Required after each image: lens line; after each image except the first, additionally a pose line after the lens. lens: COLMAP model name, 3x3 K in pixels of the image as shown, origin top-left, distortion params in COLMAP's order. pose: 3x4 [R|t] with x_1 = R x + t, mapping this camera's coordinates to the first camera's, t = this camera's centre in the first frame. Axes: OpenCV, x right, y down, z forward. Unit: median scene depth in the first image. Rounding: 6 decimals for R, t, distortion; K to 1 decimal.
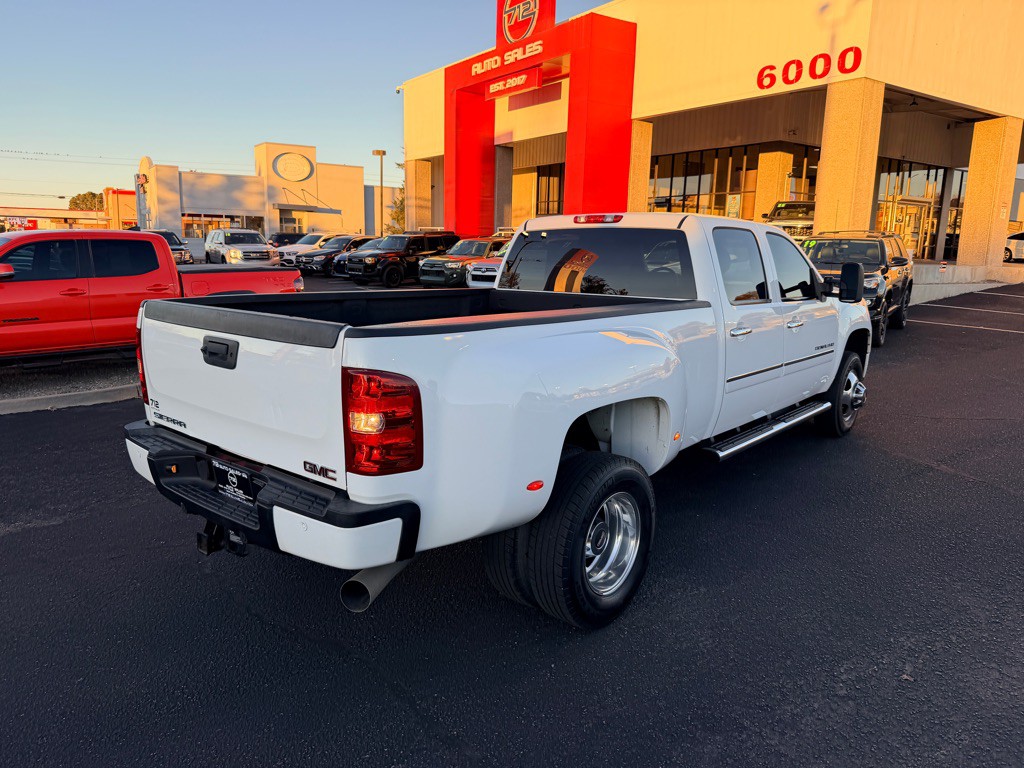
lens RADIAL K [[722.8, 0, 520.9], [0, 722.8, 390.7], [0, 0, 1]] dist [0.010289, -0.023781]
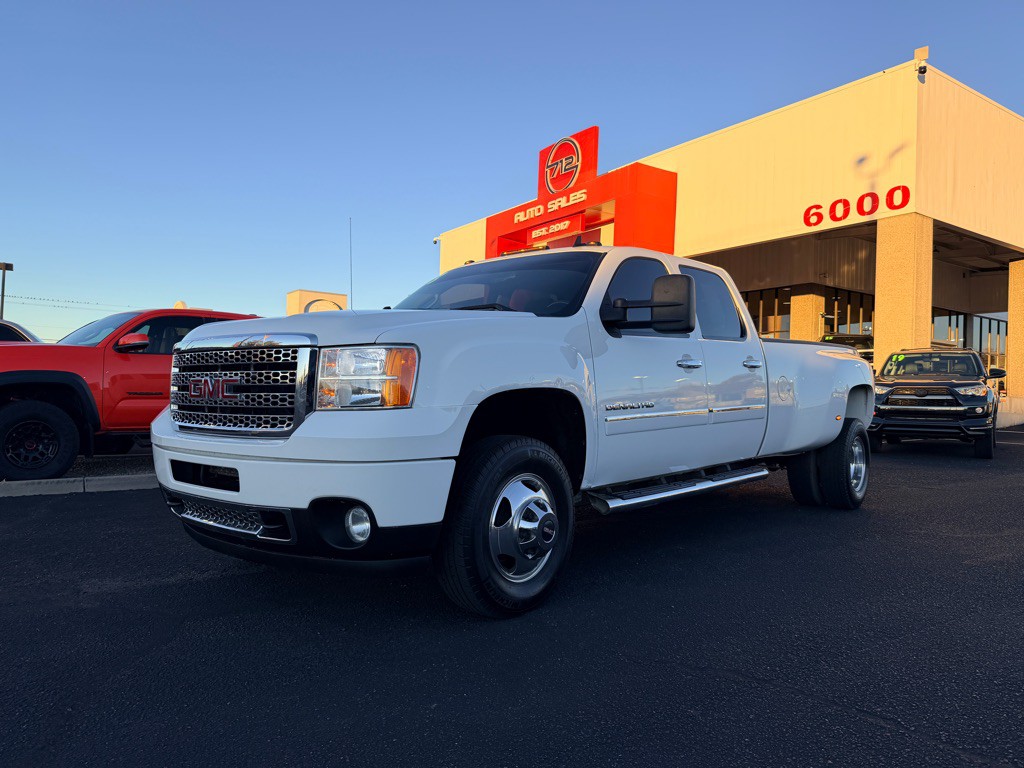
lens RADIAL K [[722.8, 0, 520.7], [0, 722.8, 392.9], [0, 0, 1]] dist [0.010289, -0.023781]
pose [[0.999980, 0.006343, 0.000665, -0.083137], [-0.006065, 0.977929, -0.208848, 0.038488], [-0.001975, 0.208839, 0.977948, 0.031374]]
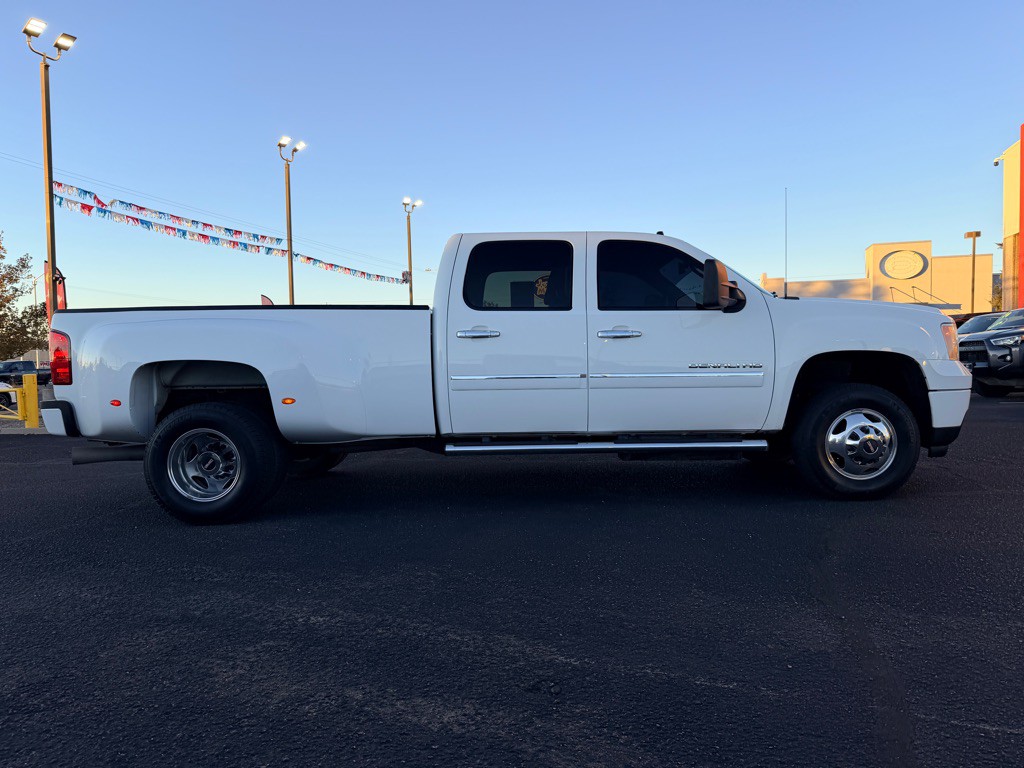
lens RADIAL K [[722.8, 0, 511.6], [0, 722.8, 392.8], [0, 0, 1]] dist [0.010289, -0.023781]
pose [[0.619366, 0.001664, -0.785101, 0.290158], [-0.121032, 0.988246, -0.093387, 0.023695], [0.775717, 0.152863, 0.612287, 0.105704]]
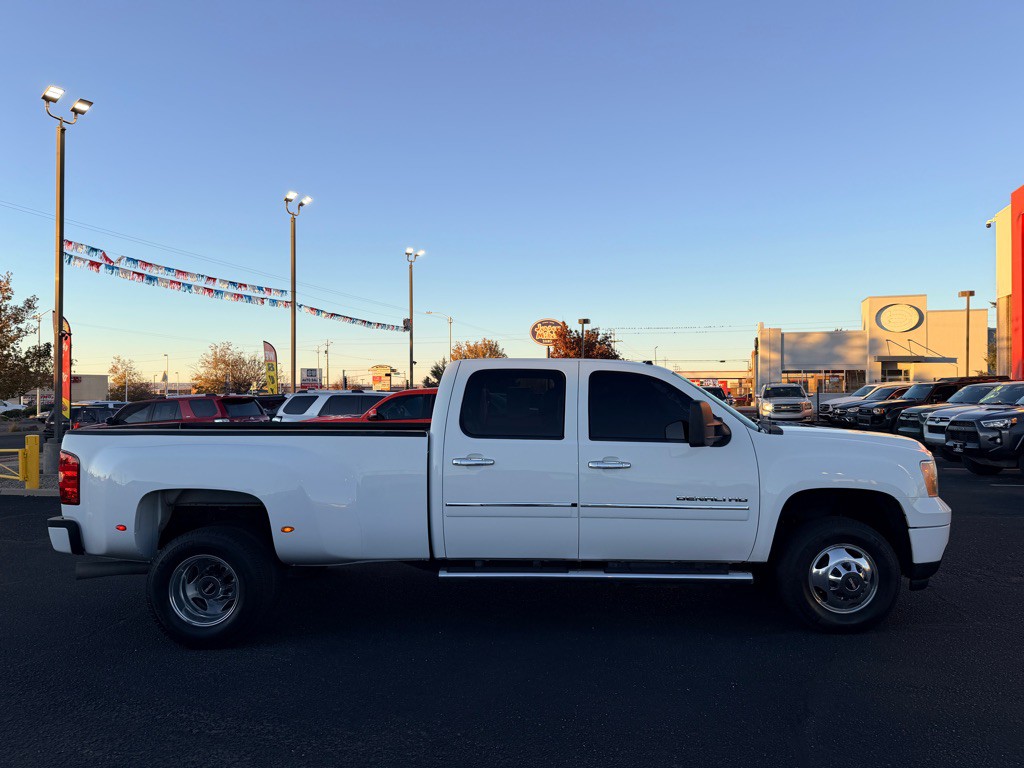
lens RADIAL K [[722.8, 0, 509.3], [0, 722.8, 390.4], [0, 0, 1]] dist [0.010289, -0.023781]
pose [[0.618505, -0.028893, -0.785250, 0.299309], [-0.137443, 0.979940, -0.144314, -0.010097], [0.773667, 0.197186, 0.602126, 0.095028]]
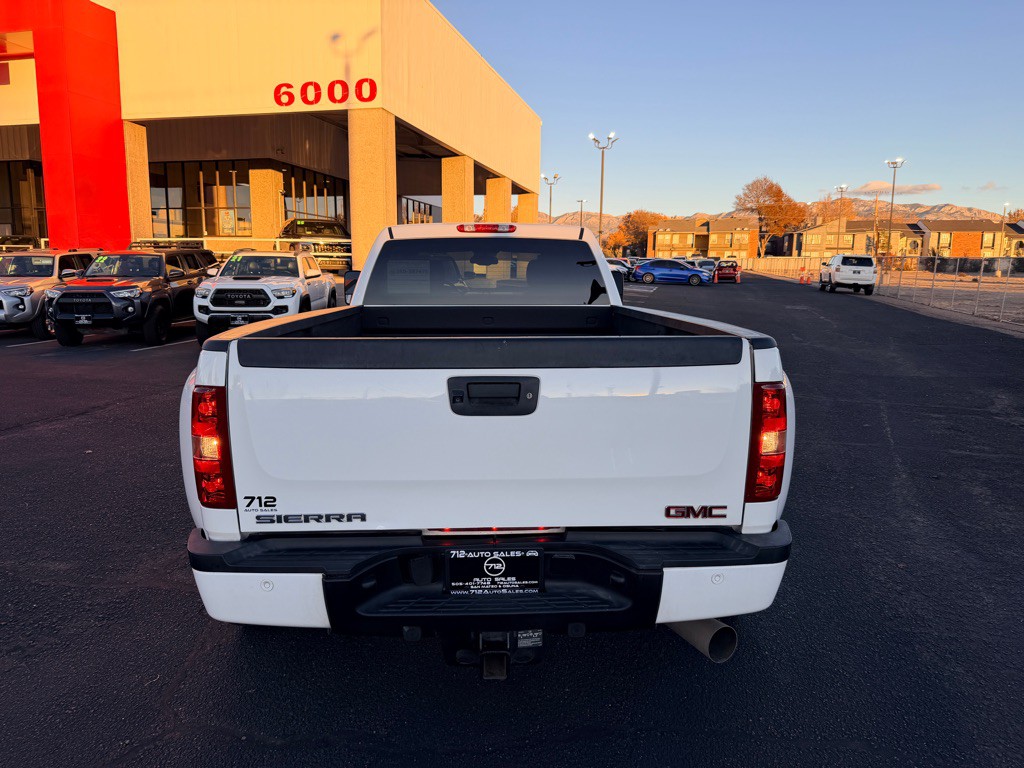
lens RADIAL K [[722.8, 0, 499.9], [0, 722.8, 393.8], [0, 0, 1]] dist [0.010289, -0.023781]
pose [[0.747871, -0.122078, 0.652523, -0.143823], [0.135111, 0.990363, 0.030429, -0.012174], [-0.649950, 0.065406, 0.757157, 0.072888]]
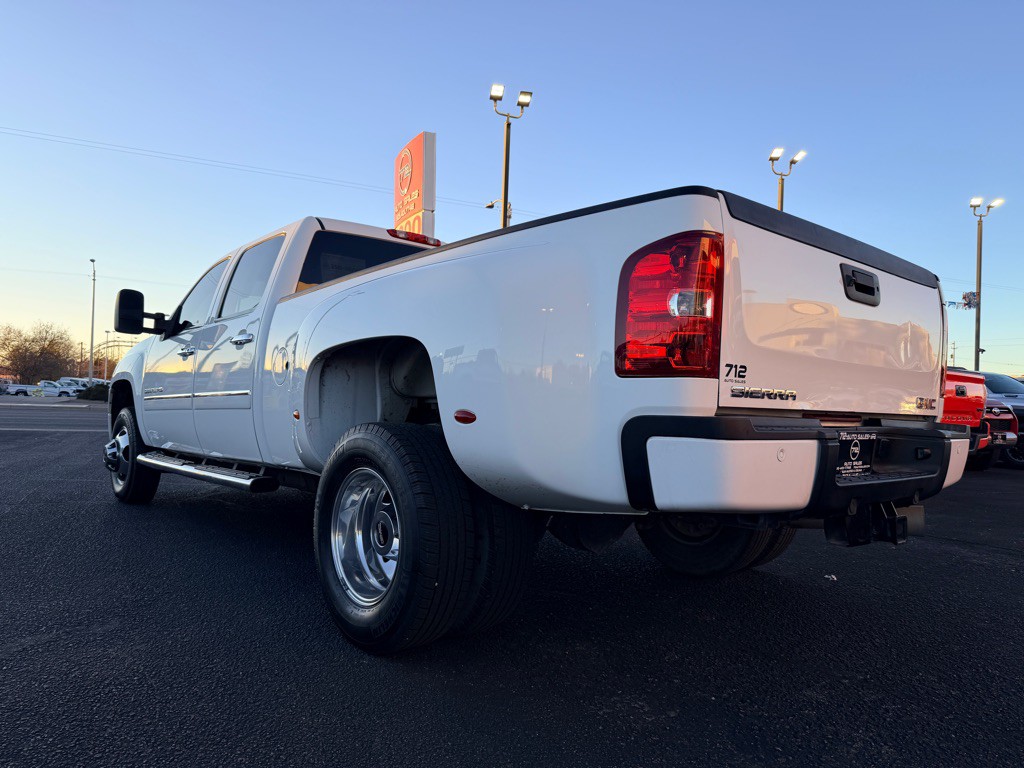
lens RADIAL K [[722.8, 0, 517.6], [0, 722.8, 392.4], [0, 0, 1]] dist [0.010289, -0.023781]
pose [[-0.163768, -0.035205, -0.985870, 0.206440], [-0.230422, 0.973084, 0.003528, -0.035287], [0.959211, 0.227744, -0.167472, 0.419109]]
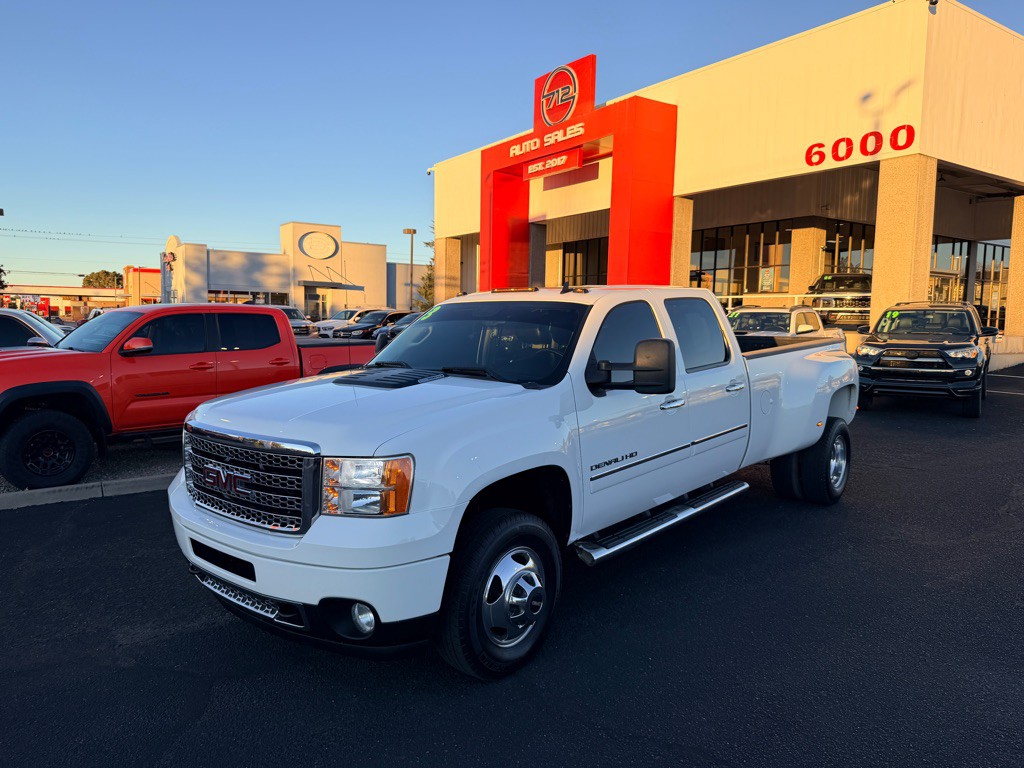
lens RADIAL K [[722.8, 0, 516.3], [0, 722.8, 394.4], [0, 0, 1]] dist [0.010289, -0.023781]
pose [[0.999965, -0.006345, -0.005419, -0.080146], [0.005798, 0.995403, -0.095595, -0.000916], [0.006001, 0.095560, 0.995406, 0.012593]]
